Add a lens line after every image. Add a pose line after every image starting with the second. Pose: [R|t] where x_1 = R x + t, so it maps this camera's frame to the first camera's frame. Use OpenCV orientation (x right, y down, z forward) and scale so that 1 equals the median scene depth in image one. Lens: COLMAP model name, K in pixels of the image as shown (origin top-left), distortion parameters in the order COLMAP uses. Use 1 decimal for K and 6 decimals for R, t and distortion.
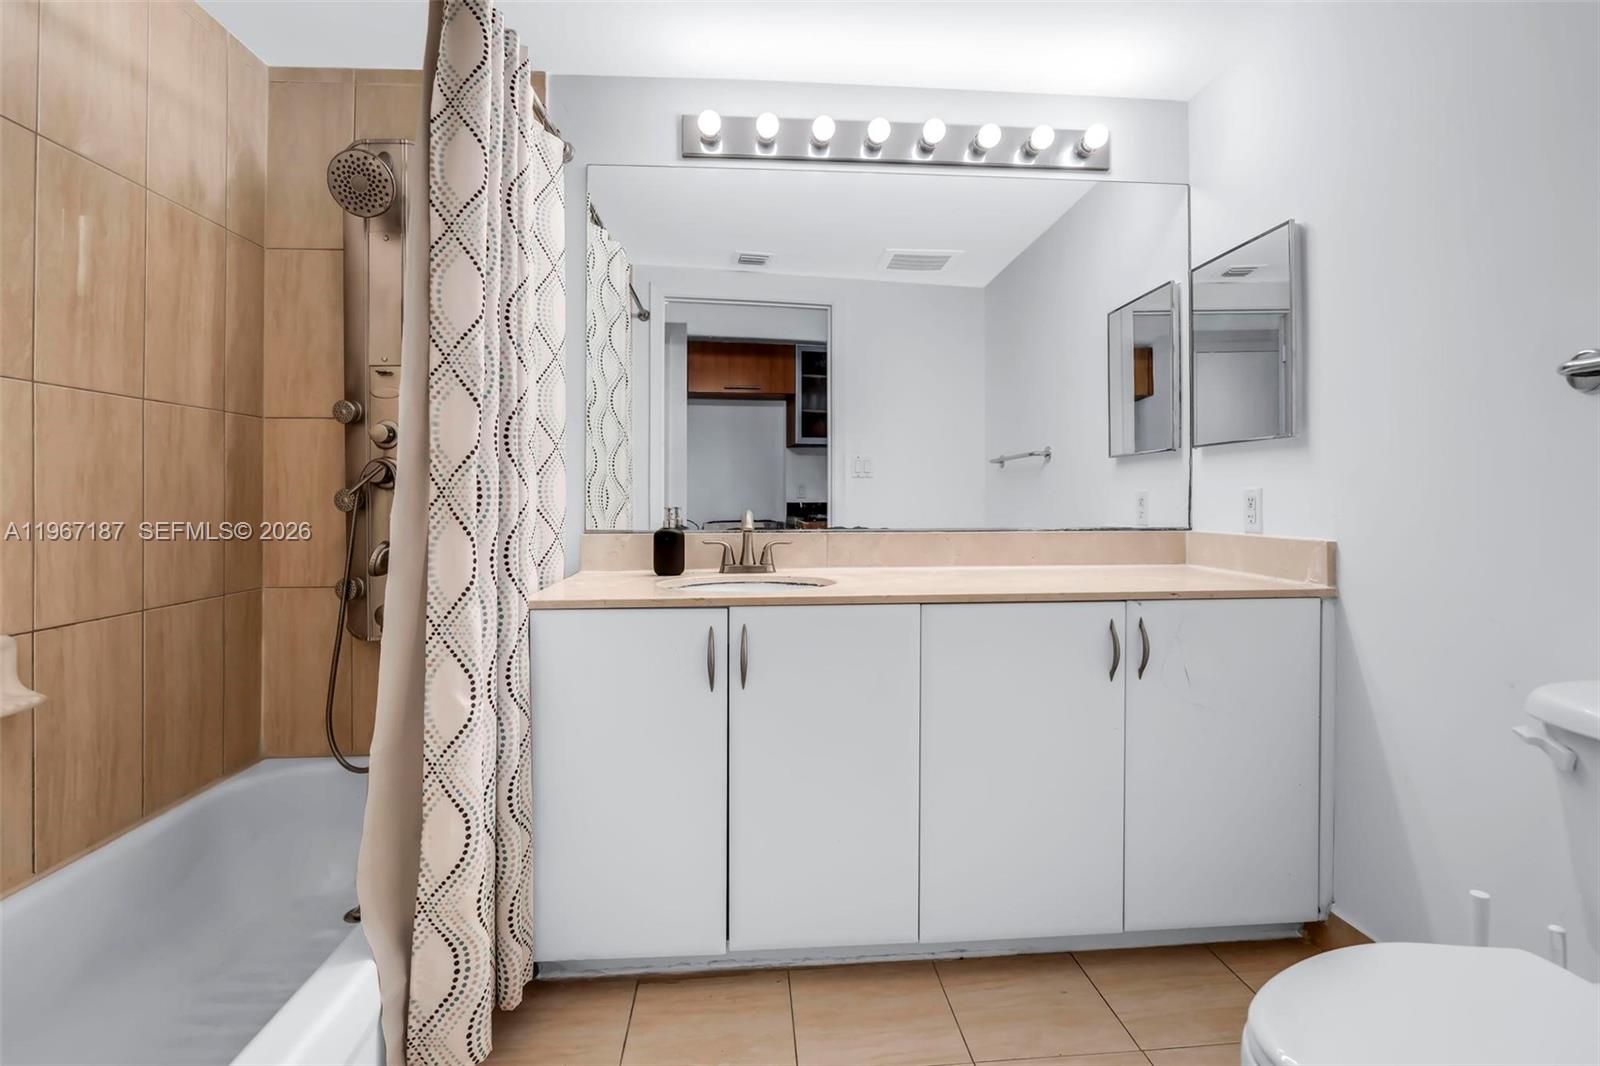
lens RADIAL K [[740.5, 0, 792.8], [0, 740.5, 508.4], [0, 0, 1]] dist [-0.013844, 0.000539]
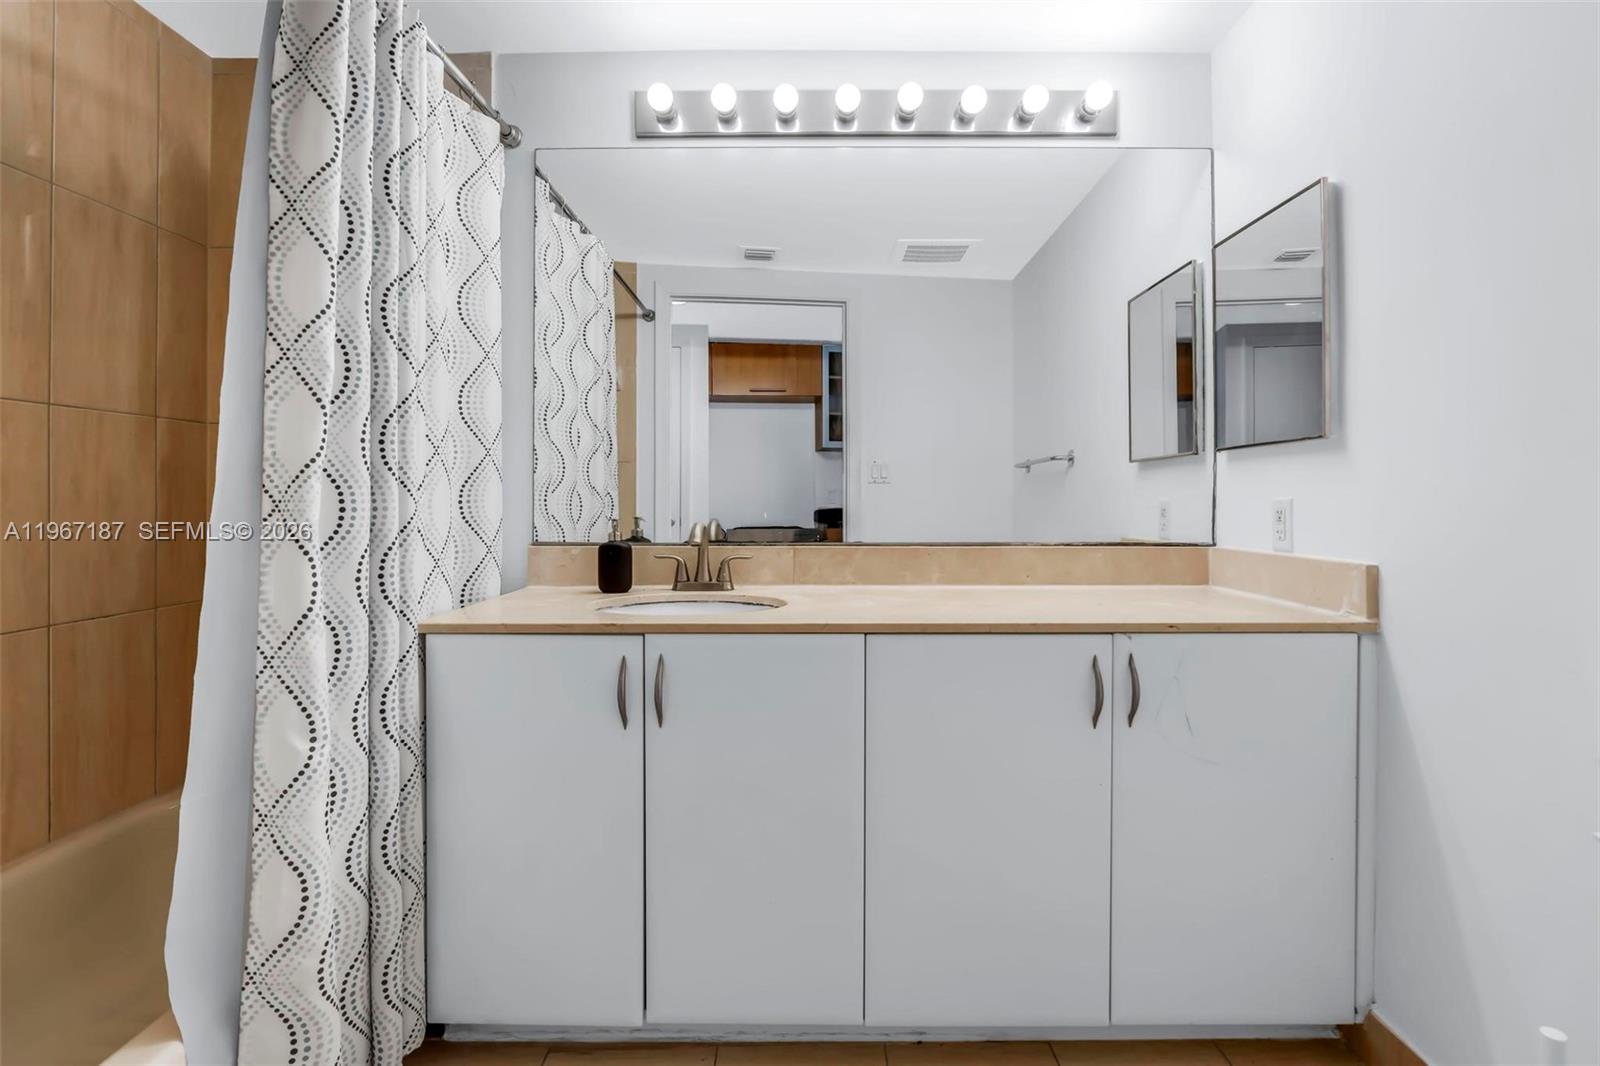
lens RADIAL K [[754.1, 0, 770.5], [0, 754.1, 511.1], [0, 0, 1]] dist [-0.013546, 0.001107]
pose [[0.996775, 0.003081, -0.080191, 0.127605], [-0.003338, 0.999990, -0.003065, -0.010501], [0.080181, 0.003323, 0.996775, 0.109850]]
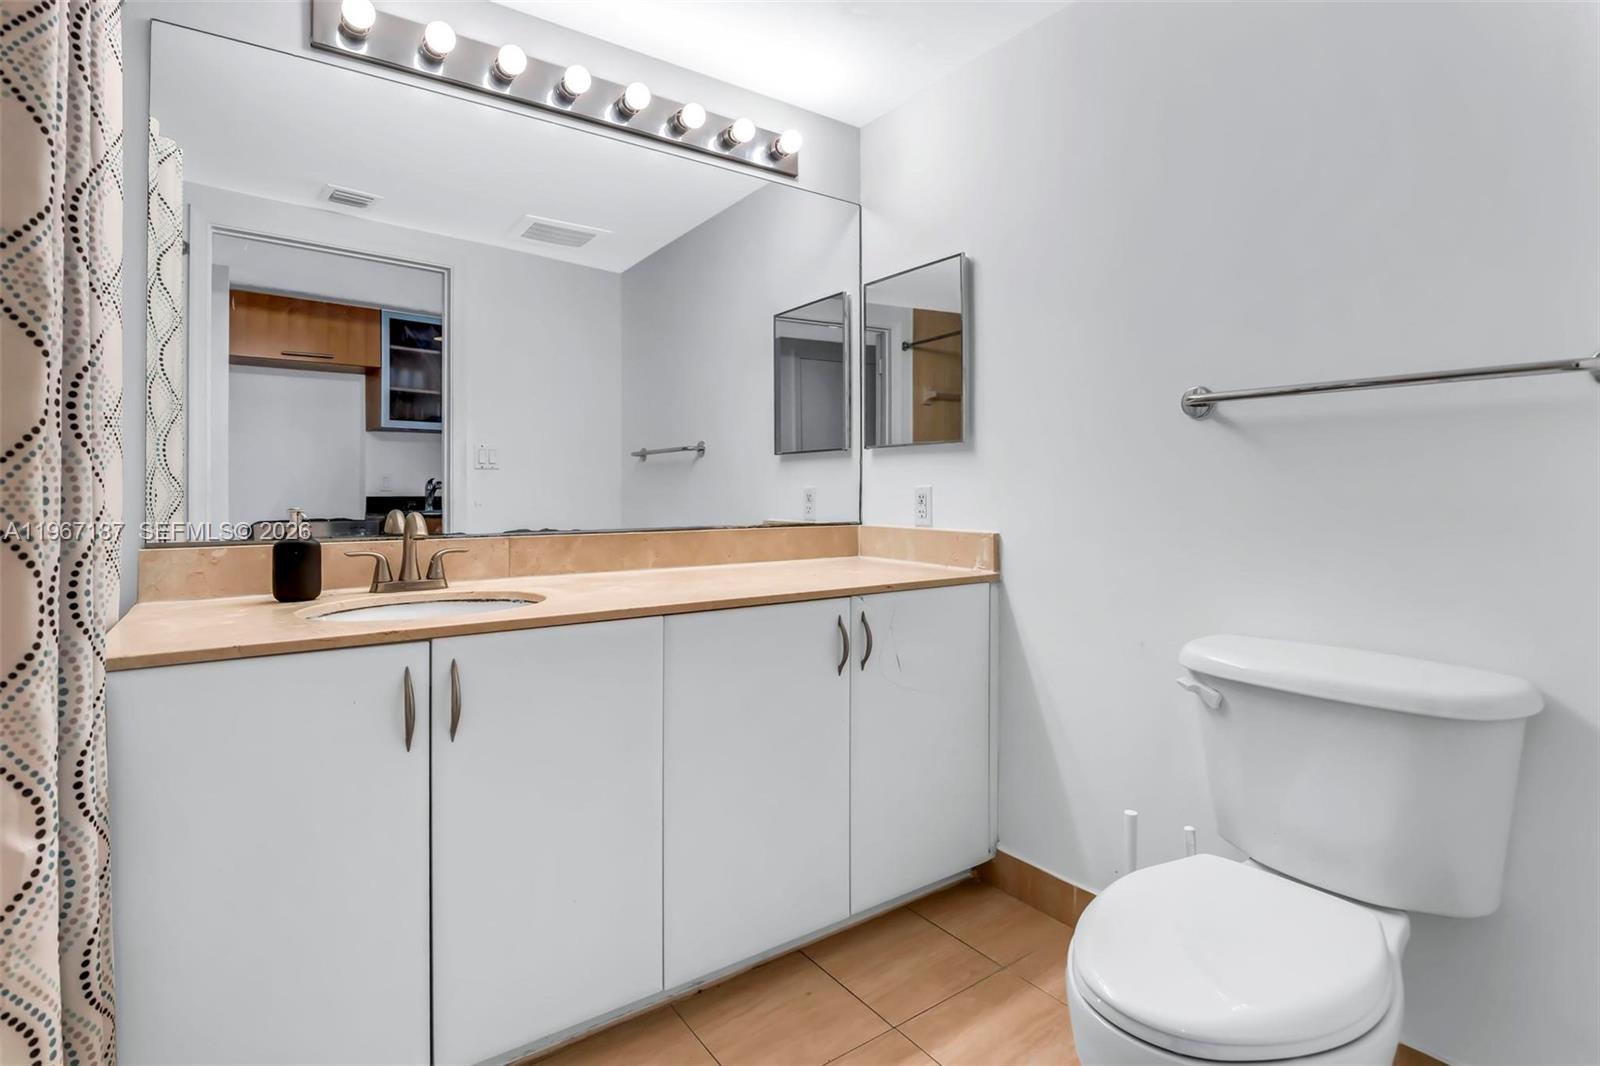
lens RADIAL K [[763.1, 0, 803.9], [0, 763.1, 499.2], [0, 0, 1]] dist [-0.015097, 0.001298]
pose [[0.863714, -0.005600, 0.503952, -0.142390], [0.007001, 0.999975, -0.000887, -0.010125], [-0.503934, 0.004294, 0.863731, 0.106606]]
